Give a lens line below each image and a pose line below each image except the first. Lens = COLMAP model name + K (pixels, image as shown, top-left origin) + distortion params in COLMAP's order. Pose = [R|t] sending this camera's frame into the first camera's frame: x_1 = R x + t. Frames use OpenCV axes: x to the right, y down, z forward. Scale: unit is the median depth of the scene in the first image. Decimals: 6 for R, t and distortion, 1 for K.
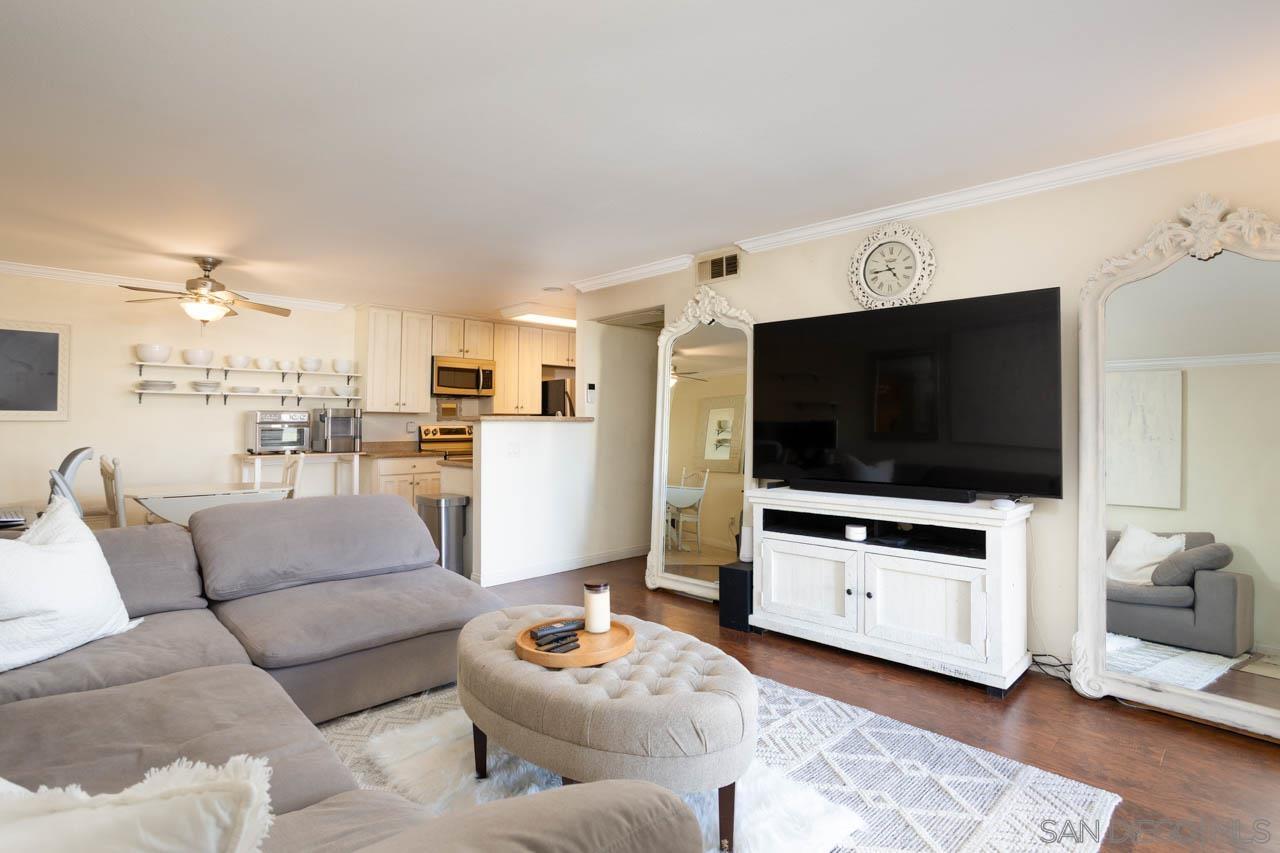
lens RADIAL K [[618.6, 0, 633.5], [0, 618.6, 414.6], [0, 0, 1]] dist [-0.014110, 0.003407]
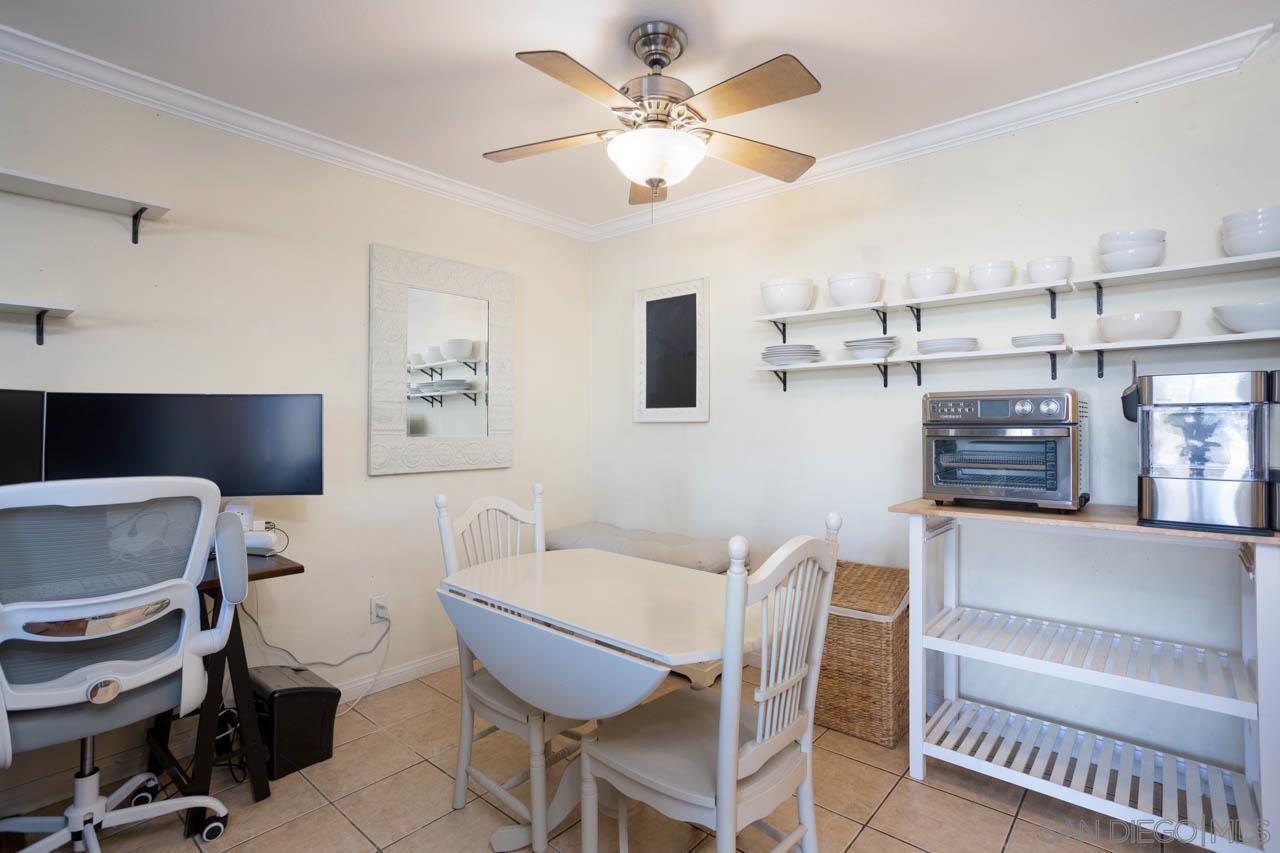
lens RADIAL K [[618.6, 0, 640.3], [0, 618.6, 426.9], [0, 0, 1]] dist [-0.014110, 0.003407]
pose [[0.079363, -0.003095, -0.996841, -0.218415], [0.015604, 0.999877, -0.001862, 0.013269], [0.996724, -0.015407, 0.079401, 0.746584]]
